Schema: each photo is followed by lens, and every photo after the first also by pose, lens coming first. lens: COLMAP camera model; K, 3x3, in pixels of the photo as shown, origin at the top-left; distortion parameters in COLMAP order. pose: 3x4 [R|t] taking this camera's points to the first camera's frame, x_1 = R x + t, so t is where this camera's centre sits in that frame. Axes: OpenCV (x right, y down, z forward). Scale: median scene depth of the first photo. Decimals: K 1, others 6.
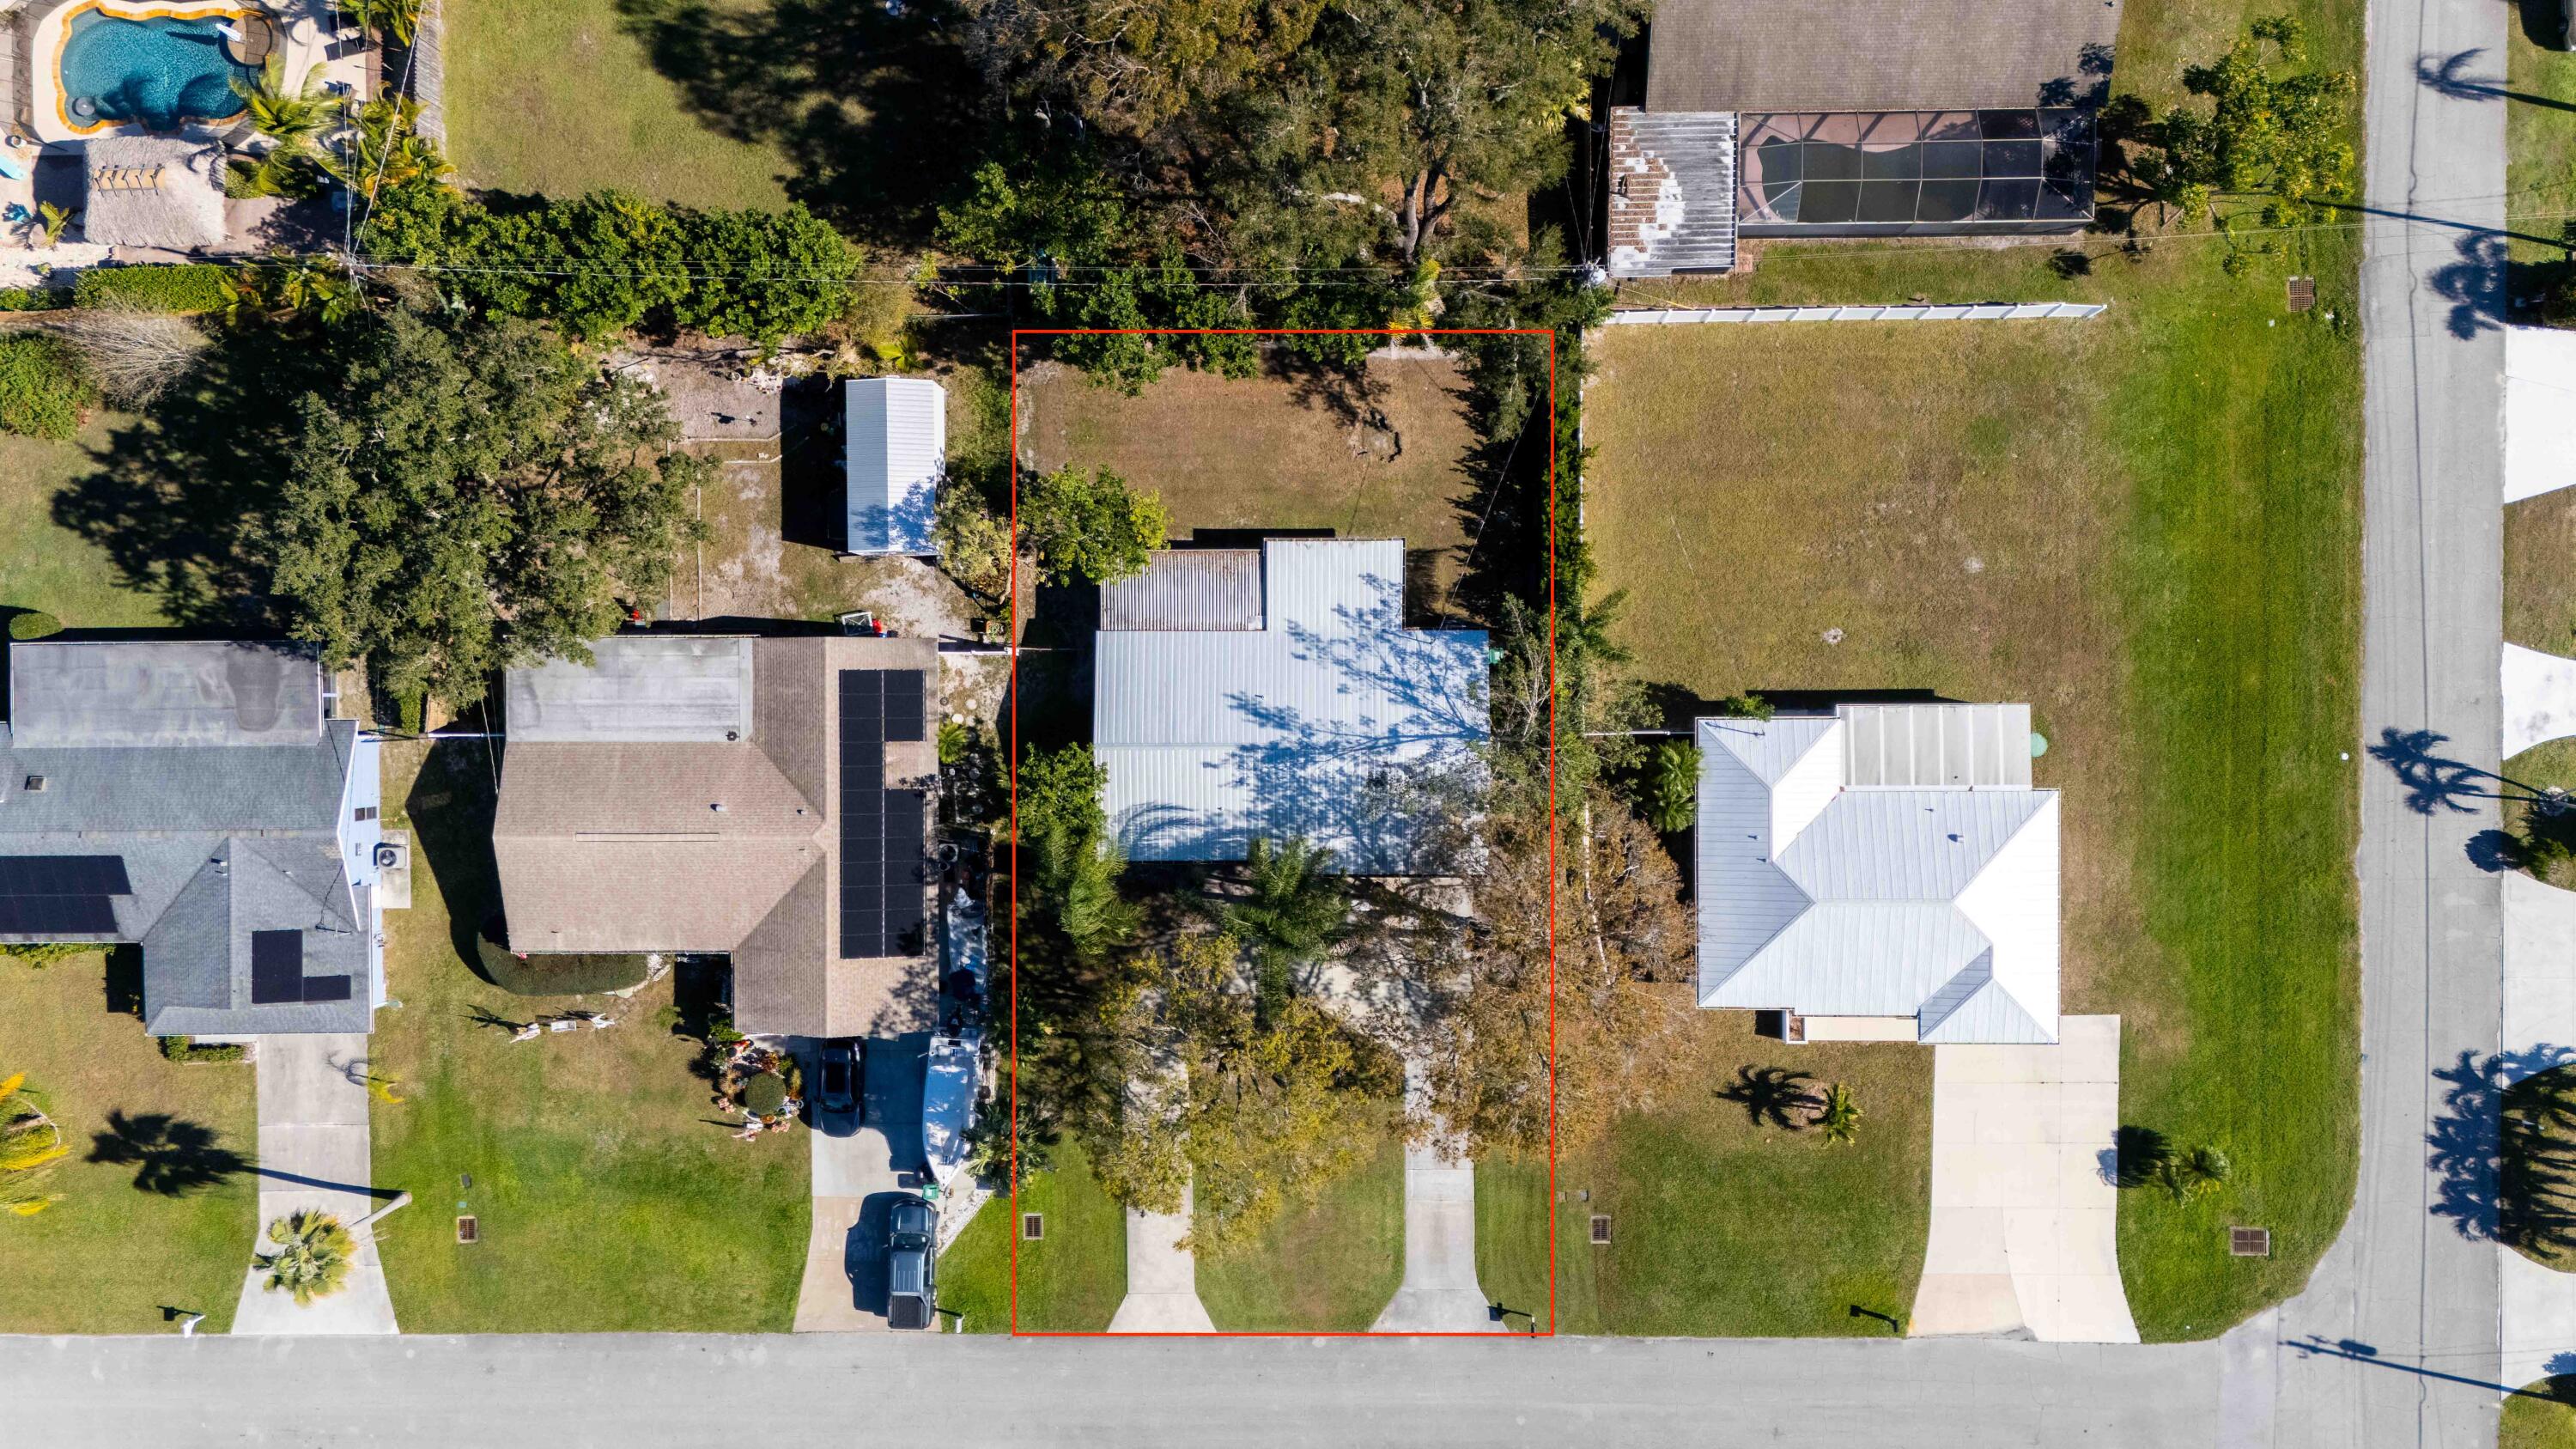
lens RADIAL K [[1943.6, 0, 1297.7], [0, 1943.6, 732.1], [0, 0, 1]] dist [0.045544, -0.016586]
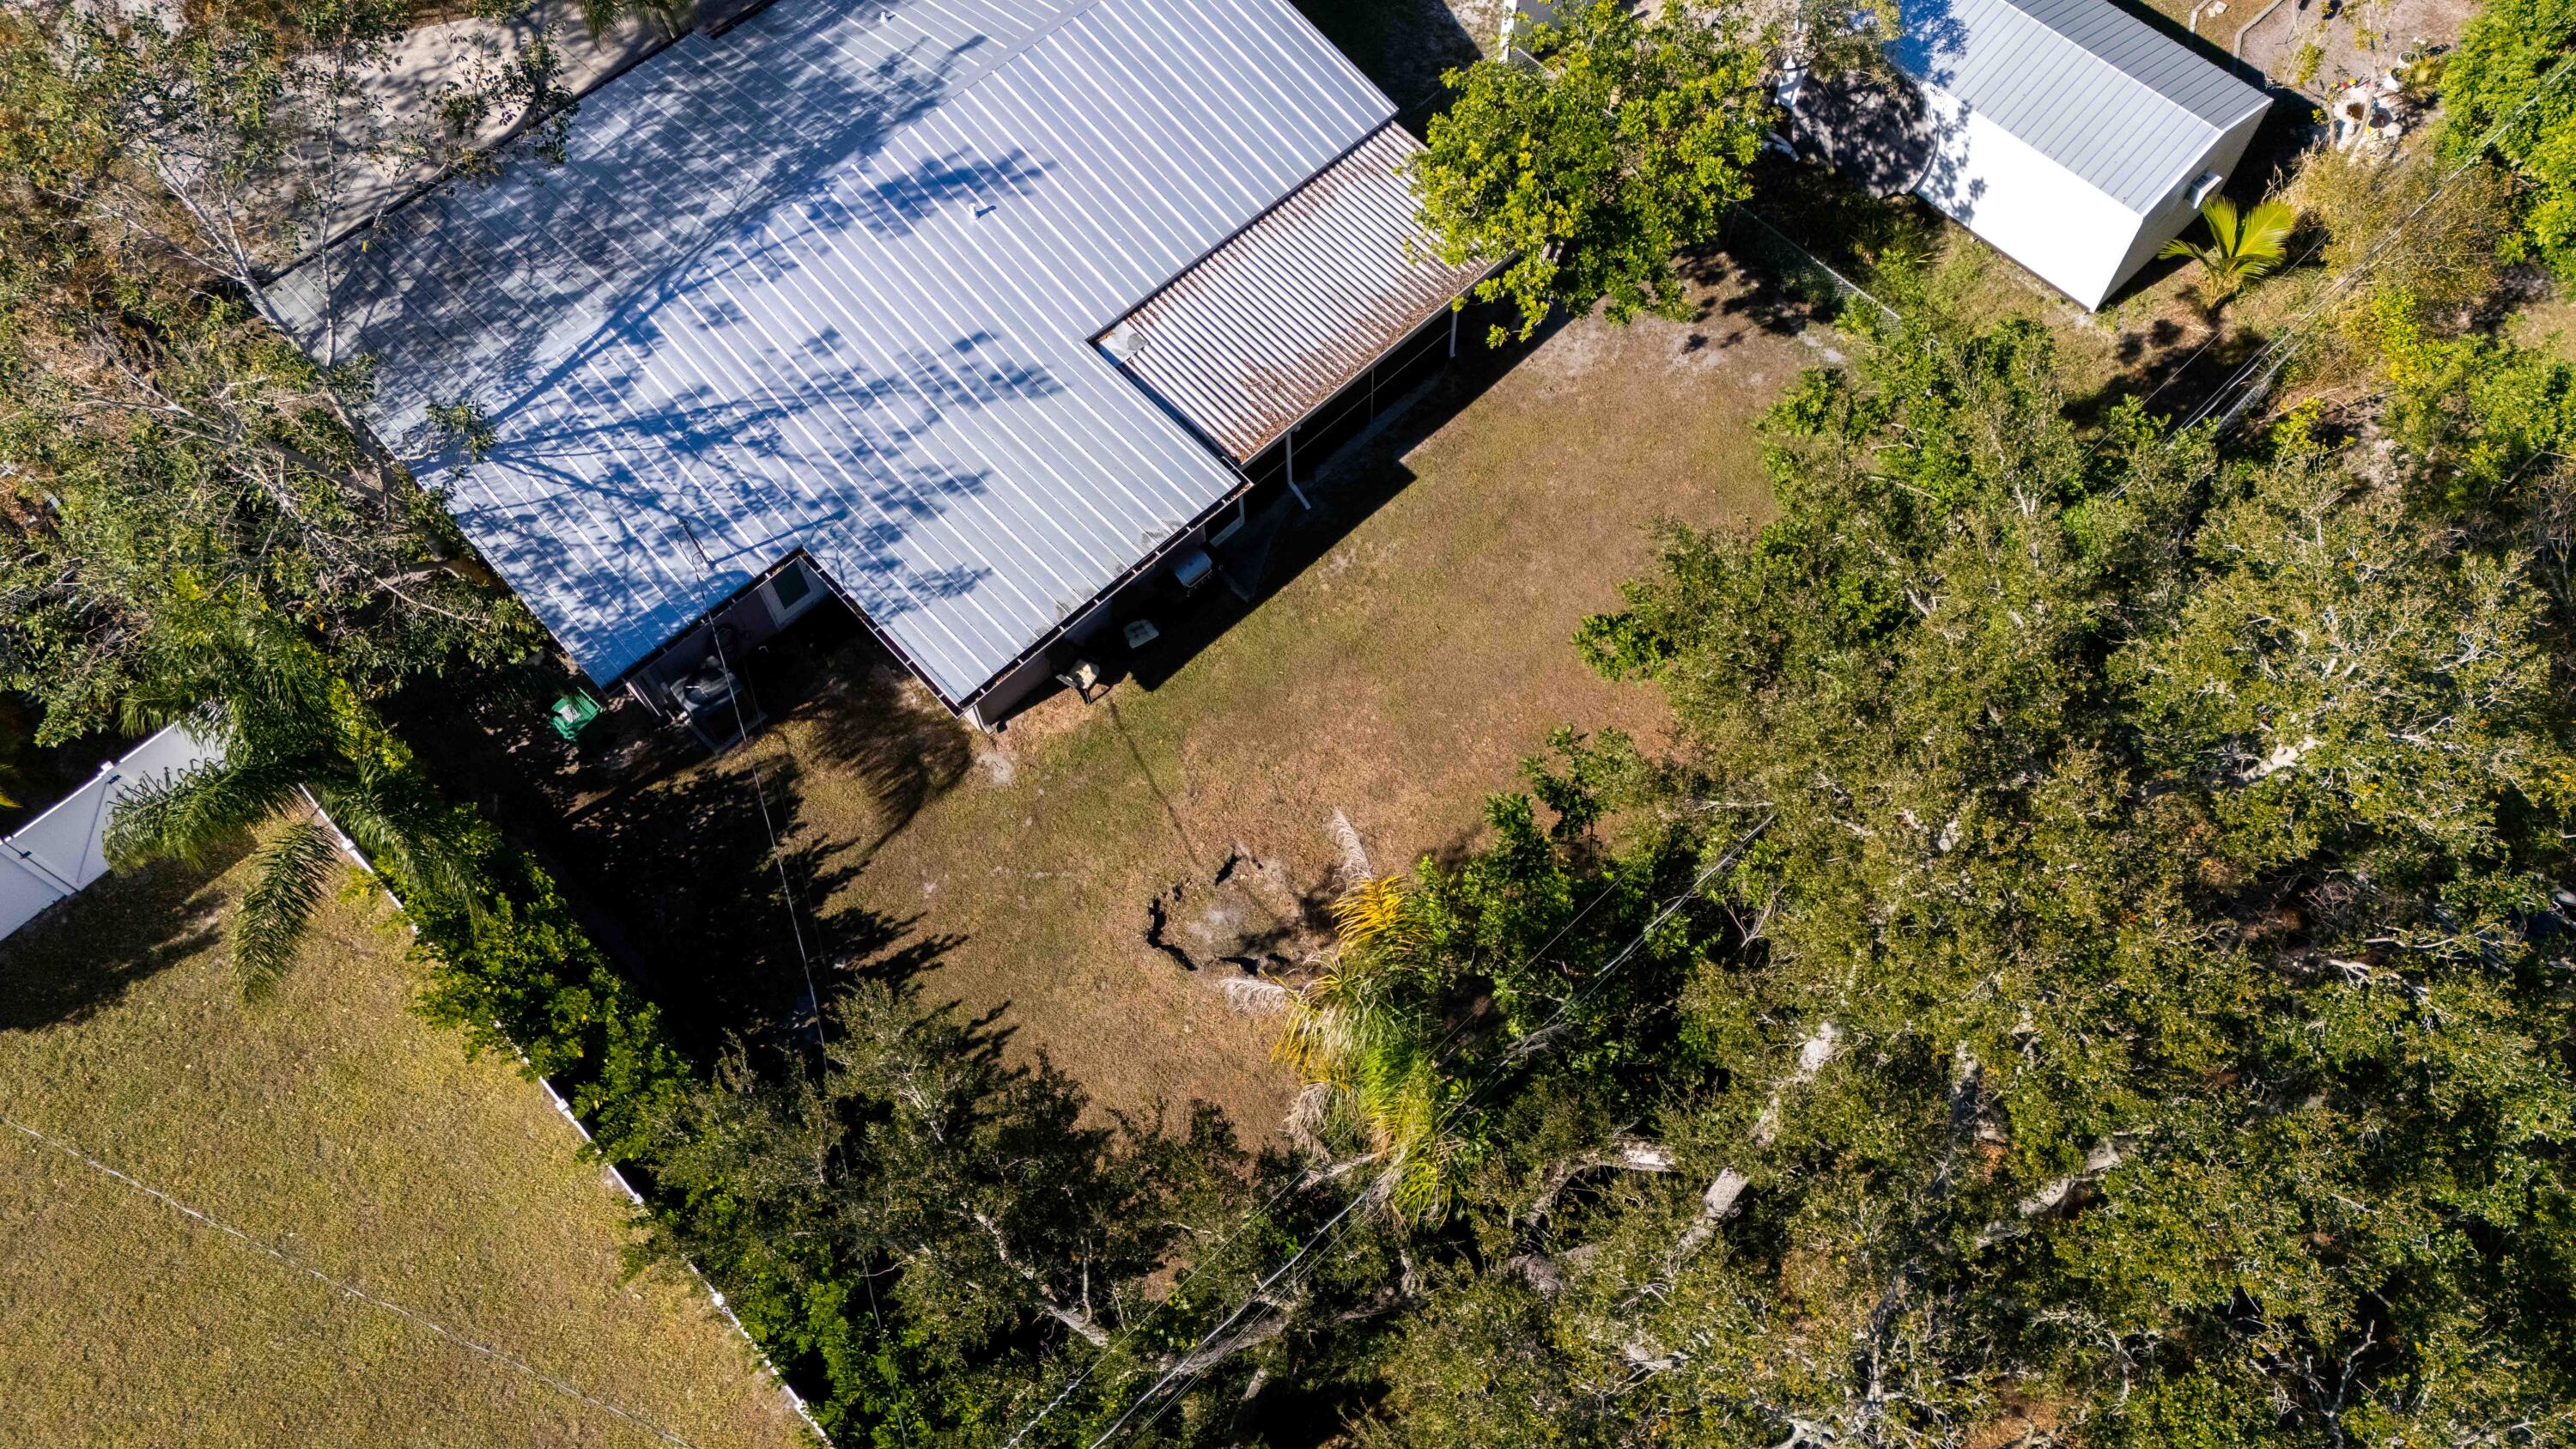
lens RADIAL K [[1943.6, 0, 1307.8], [0, 1943.6, 718.8], [0, 0, 1]] dist [0.045544, -0.016586]
pose [[-0.722683, 0.625071, -0.294986, 0.113511], [-0.691055, -0.645307, 0.325610, -0.258438], [0.013173, 0.439164, 0.898310, 0.691290]]
